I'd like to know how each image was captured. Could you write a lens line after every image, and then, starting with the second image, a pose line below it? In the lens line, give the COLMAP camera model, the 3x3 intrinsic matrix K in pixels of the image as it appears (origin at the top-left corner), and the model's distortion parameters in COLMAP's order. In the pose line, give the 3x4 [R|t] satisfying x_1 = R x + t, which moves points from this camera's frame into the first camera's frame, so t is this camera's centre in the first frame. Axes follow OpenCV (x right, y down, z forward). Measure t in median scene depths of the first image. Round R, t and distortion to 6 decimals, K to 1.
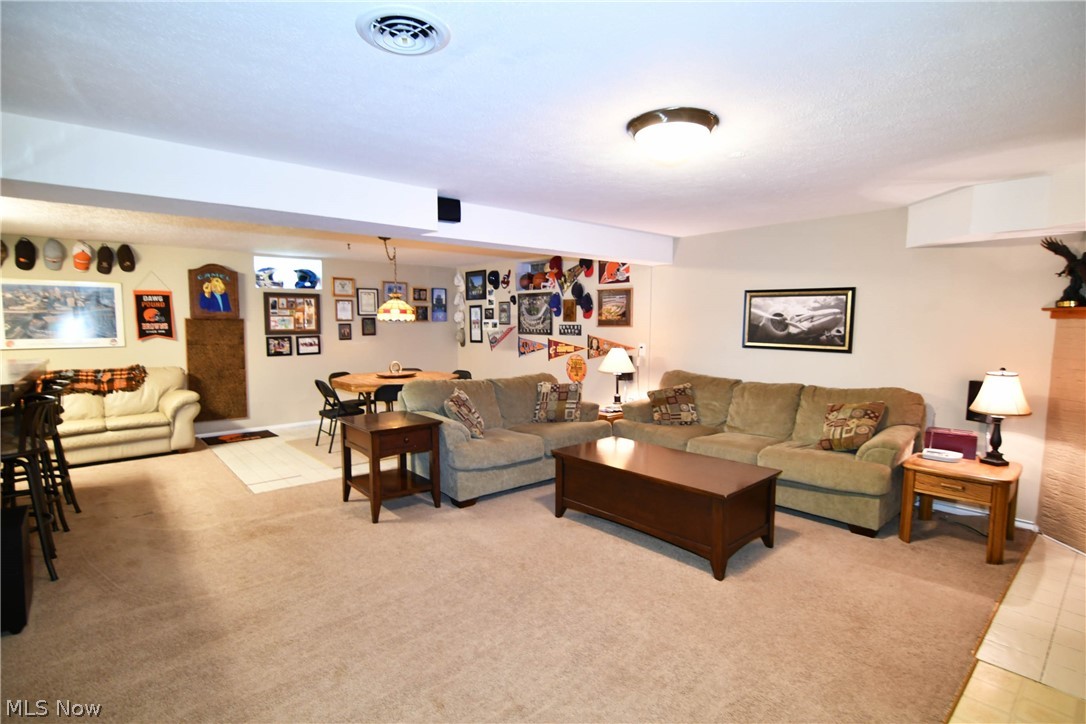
lens RADIAL K [[529.9, 0, 542.6], [0, 529.9, 362.1], [0, 0, 1]] dist [-0.023049, 0.005976]
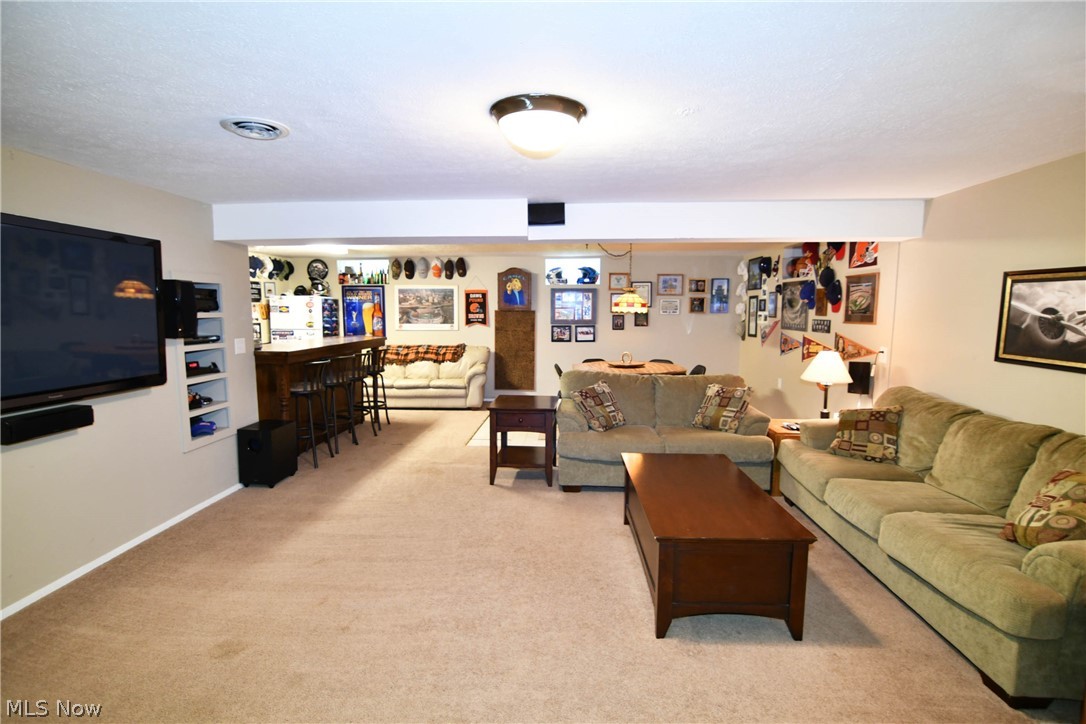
lens RADIAL K [[529.9, 0, 542.4], [0, 529.9, 363.9], [0, 0, 1]] dist [-0.023049, 0.005976]
pose [[0.714020, 0.073206, -0.696287, 0.389674], [-0.054784, 0.997311, 0.048676, -0.022742], [0.697979, 0.003390, 0.716111, 0.145207]]
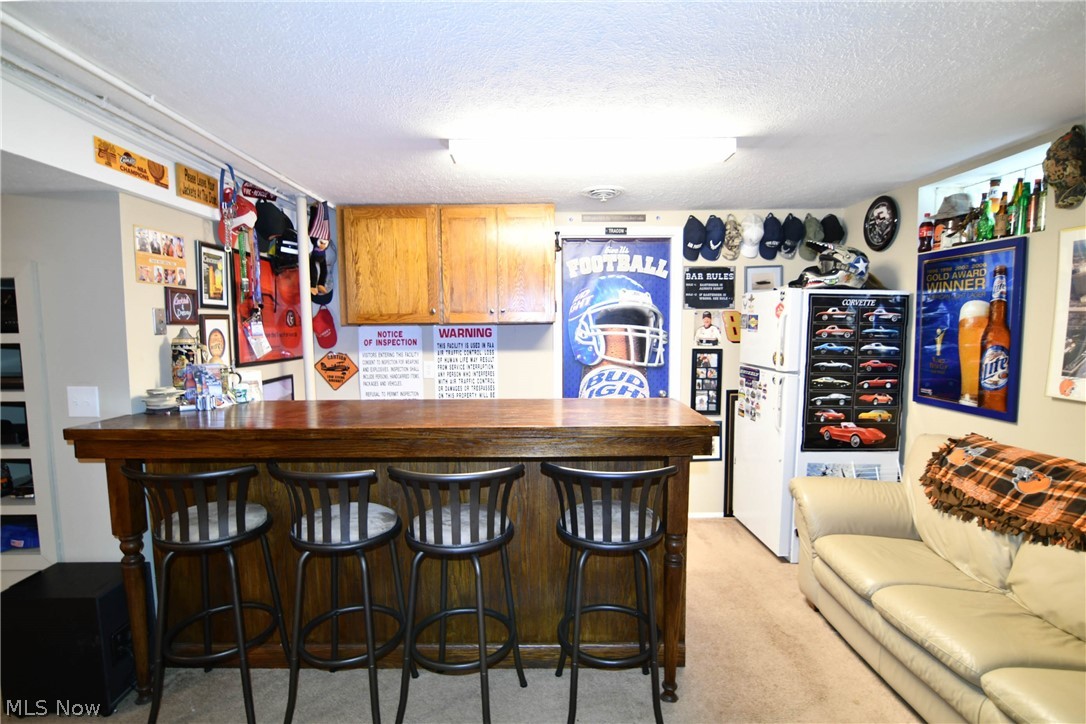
lens RADIAL K [[556.7, 0, 542.7], [0, 556.7, 370.0], [0, 0, 1]] dist [0.000383, 0.000388]
pose [[-0.649126, 0.066975, -0.757727, -0.405580], [-0.053385, 0.989649, 0.133208, -0.081310], [0.758806, 0.126920, -0.638831, 0.923257]]
